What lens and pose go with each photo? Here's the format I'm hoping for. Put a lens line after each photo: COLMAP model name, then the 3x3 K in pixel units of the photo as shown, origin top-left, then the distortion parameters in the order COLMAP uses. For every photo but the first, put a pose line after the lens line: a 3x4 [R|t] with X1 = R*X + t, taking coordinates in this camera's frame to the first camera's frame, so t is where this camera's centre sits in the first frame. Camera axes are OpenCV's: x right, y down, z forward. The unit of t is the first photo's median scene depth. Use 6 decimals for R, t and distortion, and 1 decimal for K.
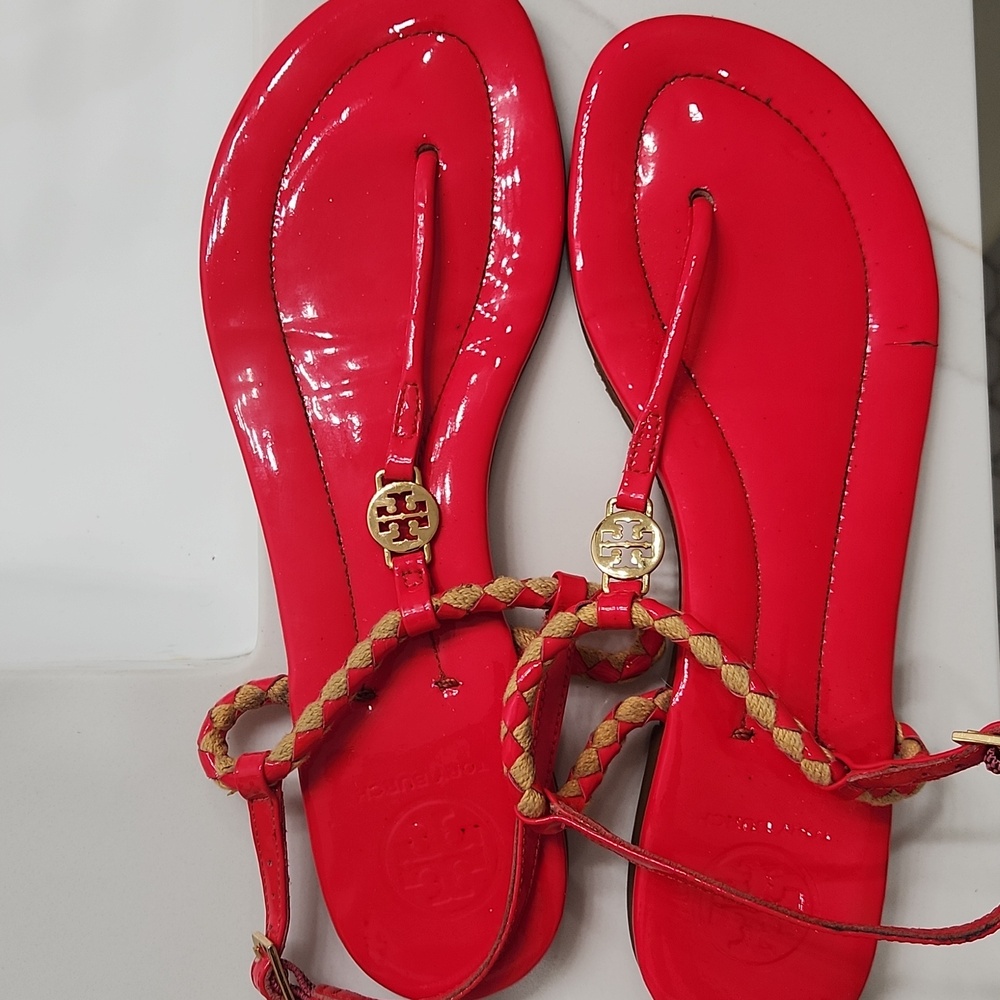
lens RADIAL K [[1381.7, 0, 500.7], [0, 1381.7, 495.1], [0, 0, 1]] dist [0.030880, 0.000000]
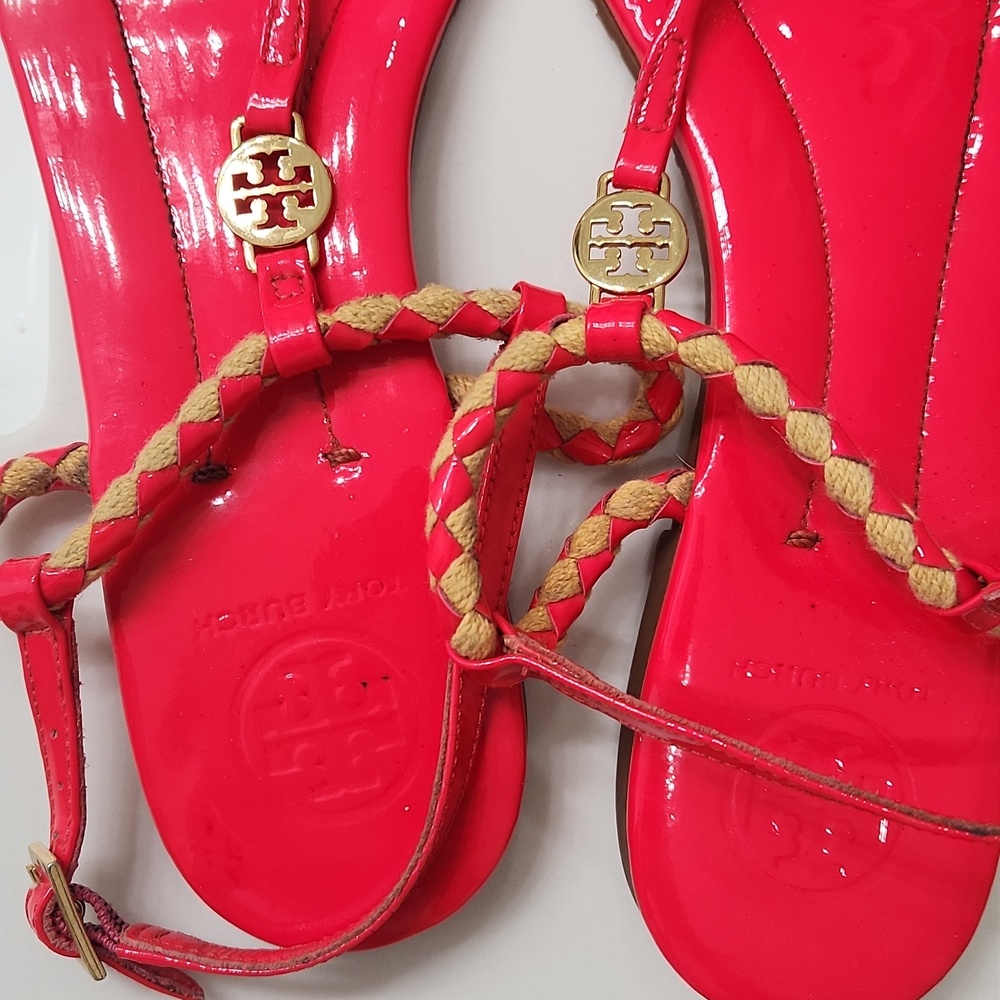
lens RADIAL K [[1381.7, 0, 499.5], [0, 1381.7, 504.8], [0, 0, 1]] dist [0.030880, 0.000000]
pose [[0.998563, 0.013500, 0.051864, 0.000668], [-0.015965, 0.998748, 0.047416, 0.127417], [-0.051159, -0.048176, 0.997528, 0.364232]]
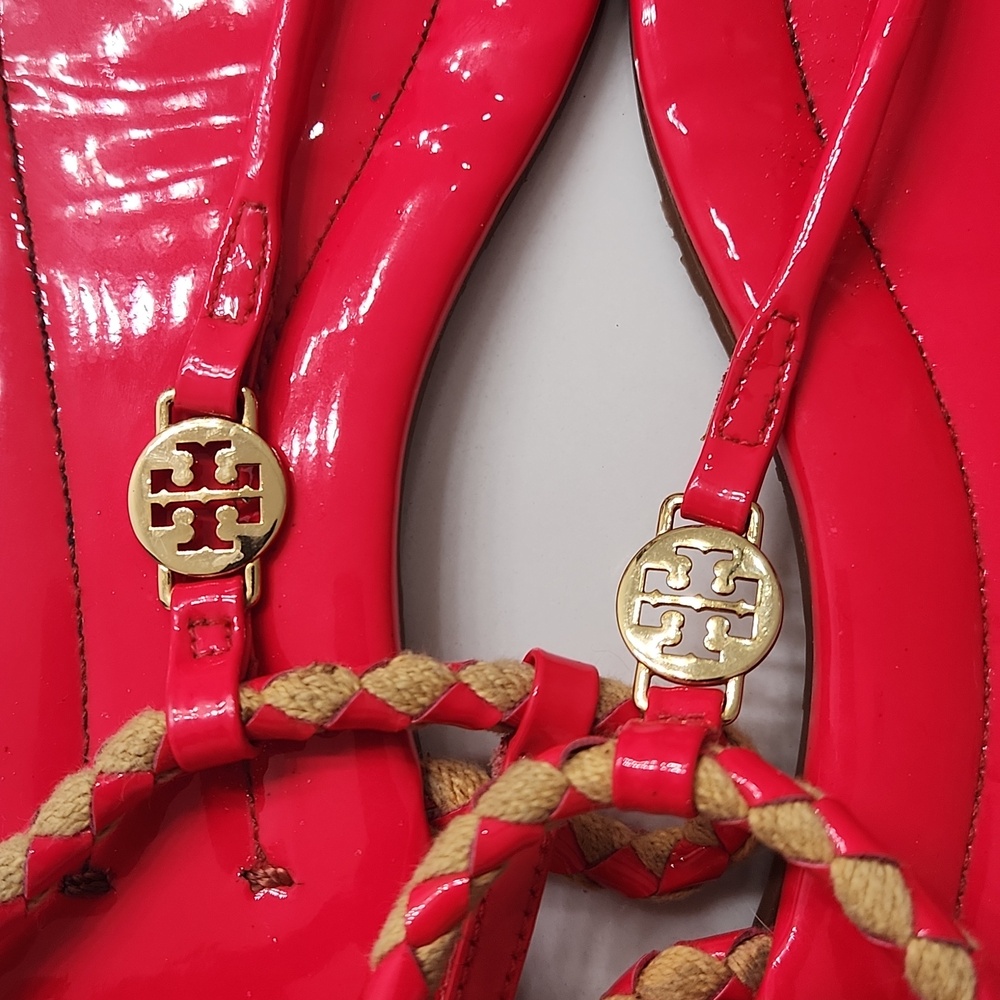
lens RADIAL K [[1381.7, 0, 526.5], [0, 1381.7, 479.2], [0, 0, 1]] dist [0.030880, 0.000000]
pose [[0.995882, 0.086731, -0.026379, 0.044938], [-0.086007, 0.995916, 0.027452, -0.011203], [0.028653, -0.025070, 0.999275, 0.556685]]
